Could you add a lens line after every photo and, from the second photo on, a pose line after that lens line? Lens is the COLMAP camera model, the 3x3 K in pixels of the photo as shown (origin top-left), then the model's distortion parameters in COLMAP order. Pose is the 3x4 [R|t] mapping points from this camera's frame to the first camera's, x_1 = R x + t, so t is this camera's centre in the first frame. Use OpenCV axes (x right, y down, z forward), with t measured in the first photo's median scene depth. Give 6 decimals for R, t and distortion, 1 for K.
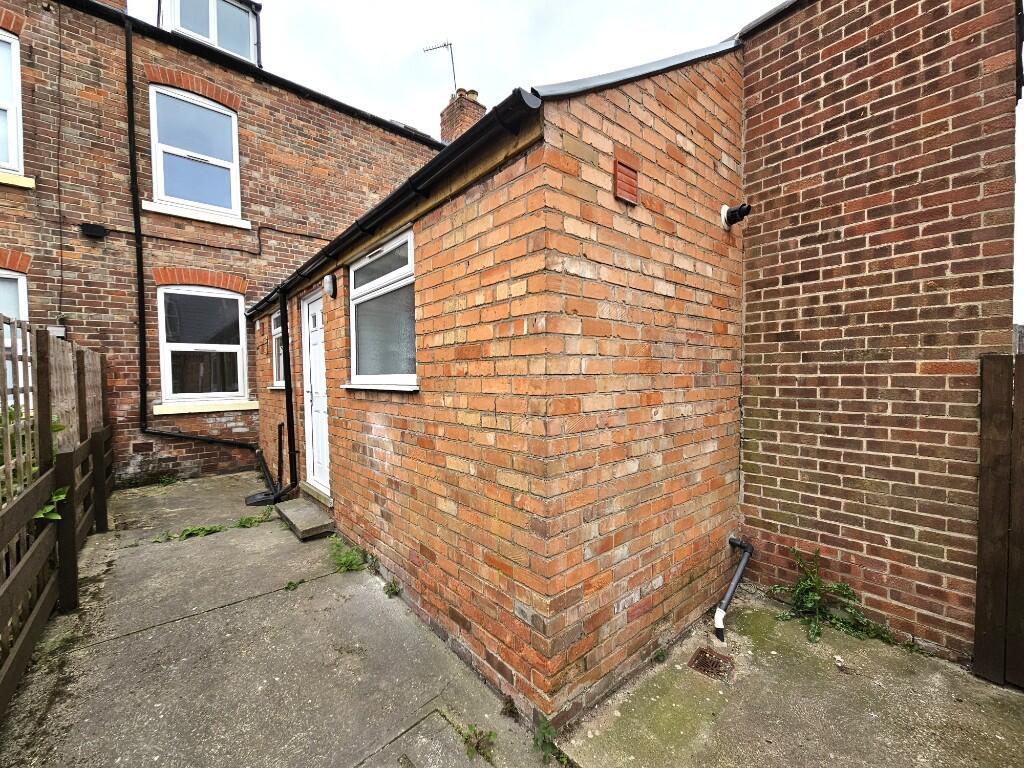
lens RADIAL K [[417.5, 0, 512.5], [0, 417.5, 386.4], [0, 0, 1]] dist [0.000351, -0.000024]
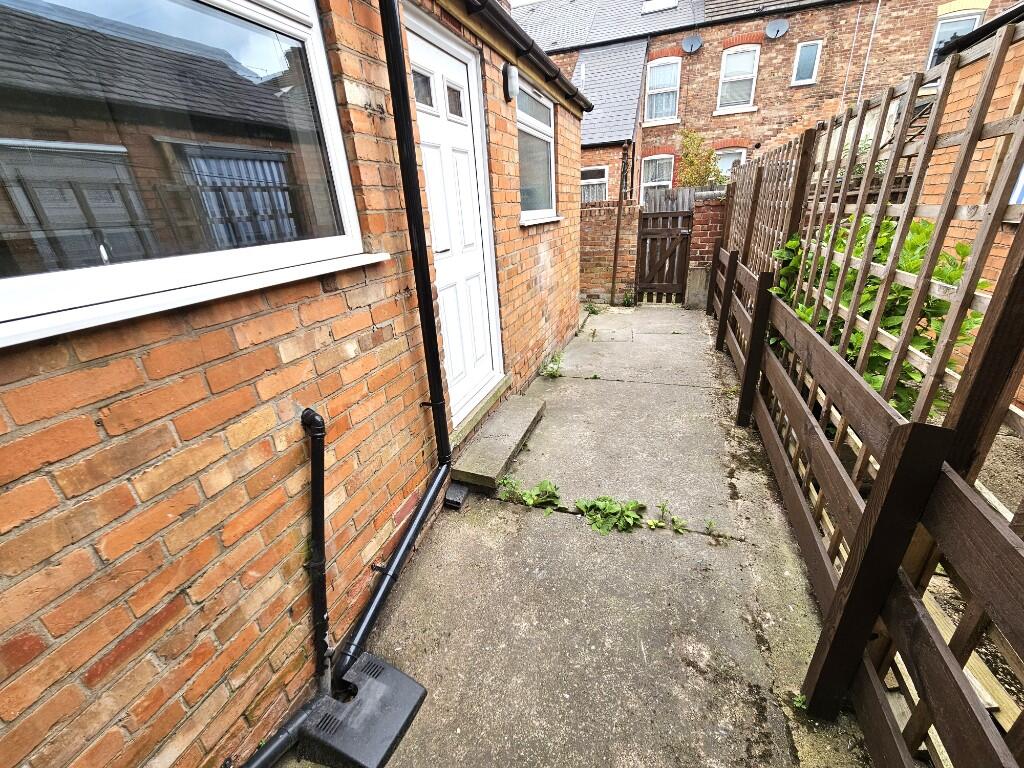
lens RADIAL K [[417.5, 0, 513.5], [0, 417.5, 386.4], [0, 0, 1]] dist [0.000351, -0.000024]
pose [[-0.500207, -0.301593, 0.811686, -1.295303], [0.087910, 0.914853, 0.394101, -0.037228], [-0.861432, 0.268487, -0.431103, 1.571821]]
